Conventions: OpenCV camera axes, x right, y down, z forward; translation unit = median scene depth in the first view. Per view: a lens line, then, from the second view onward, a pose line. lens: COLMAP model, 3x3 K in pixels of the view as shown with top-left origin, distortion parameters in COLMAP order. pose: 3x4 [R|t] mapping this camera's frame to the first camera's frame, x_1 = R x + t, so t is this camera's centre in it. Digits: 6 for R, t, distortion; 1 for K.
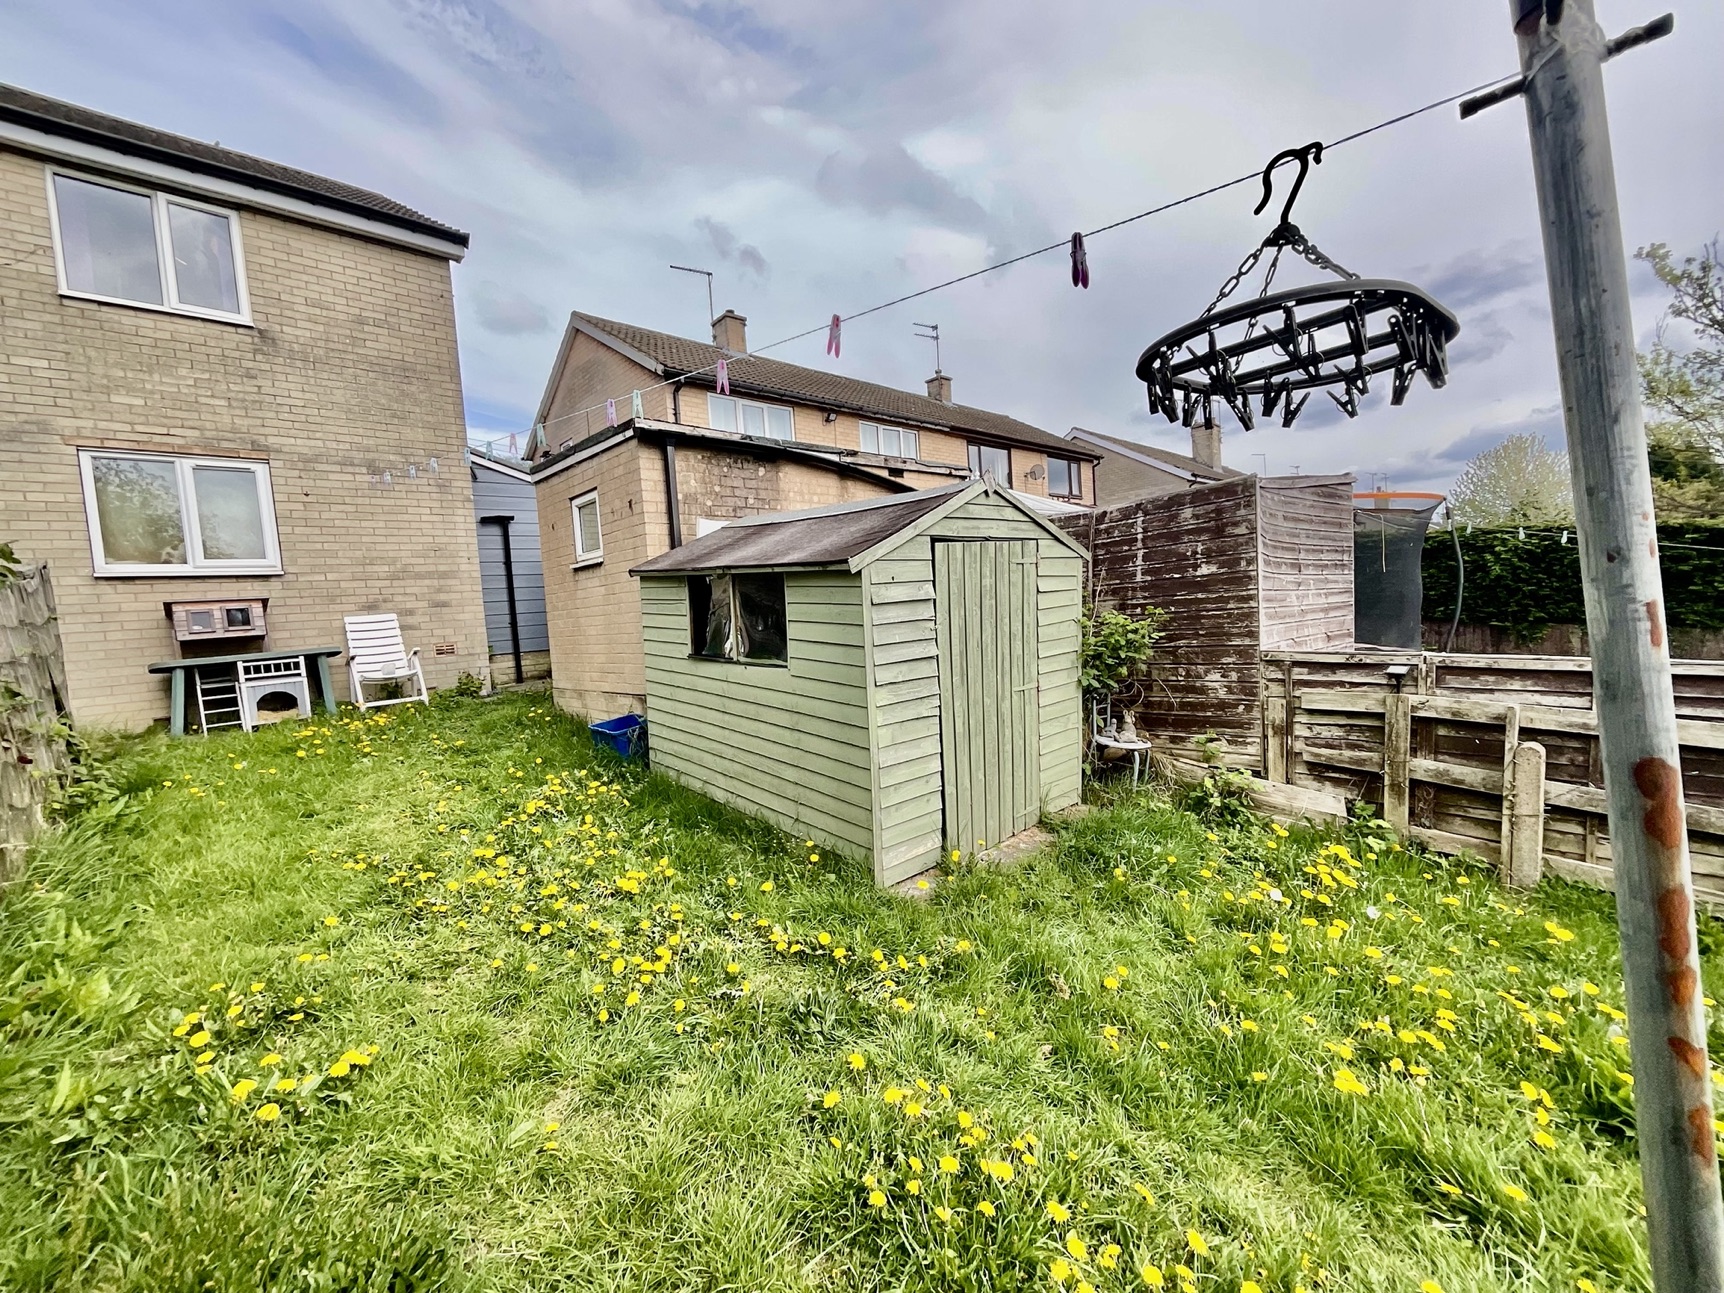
lens RADIAL K [[695.0, 0, 862.0], [0, 695.0, 646.5], [0, 0, 1]] dist [-0.003219, -0.000487]
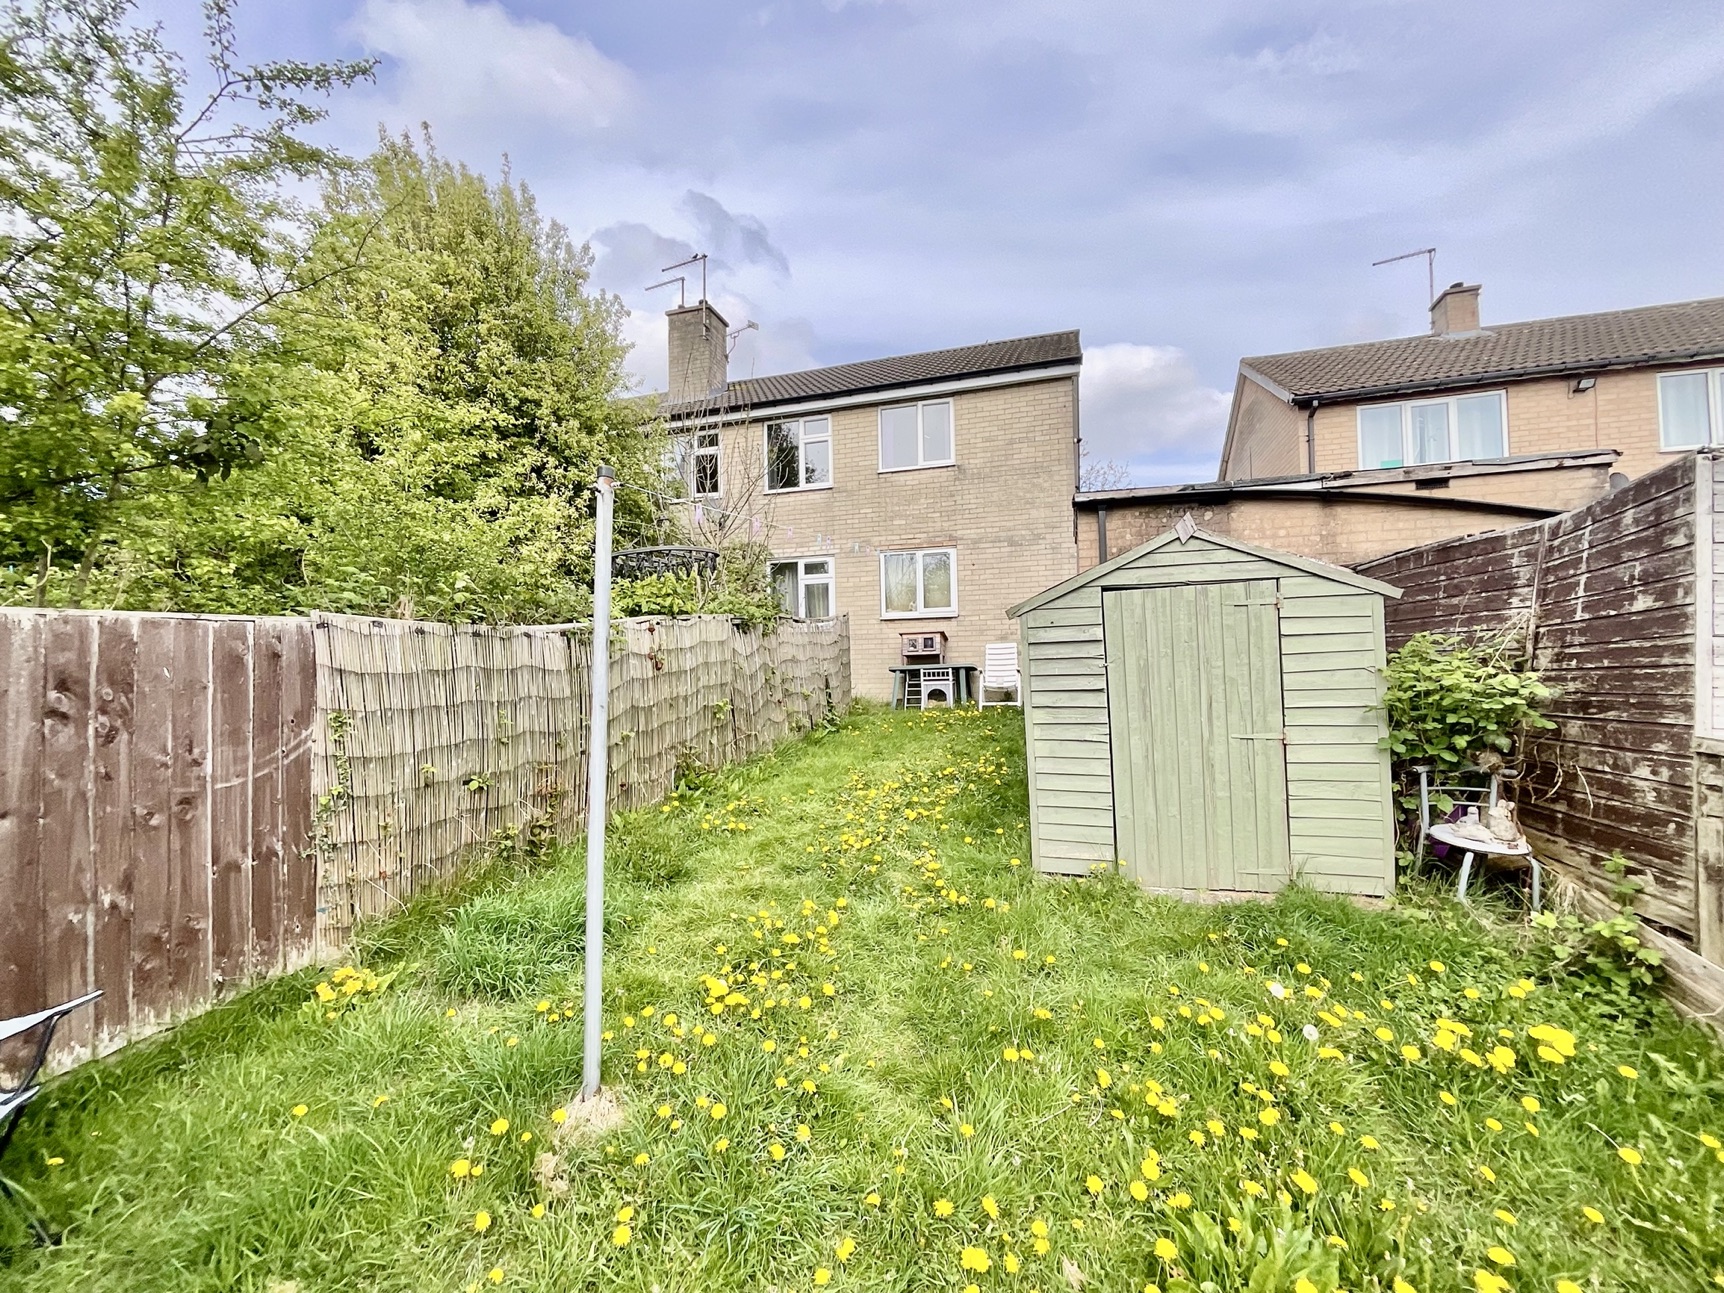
lens RADIAL K [[695.0, 0, 862.0], [0, 695.0, 646.5], [0, 0, 1]] dist [-0.003219, -0.000487]
pose [[0.487502, 0.028119, -0.872669, 0.653989], [-0.068105, 0.997661, -0.005899, -0.016909], [0.870462, 0.062309, 0.488277, 0.060502]]
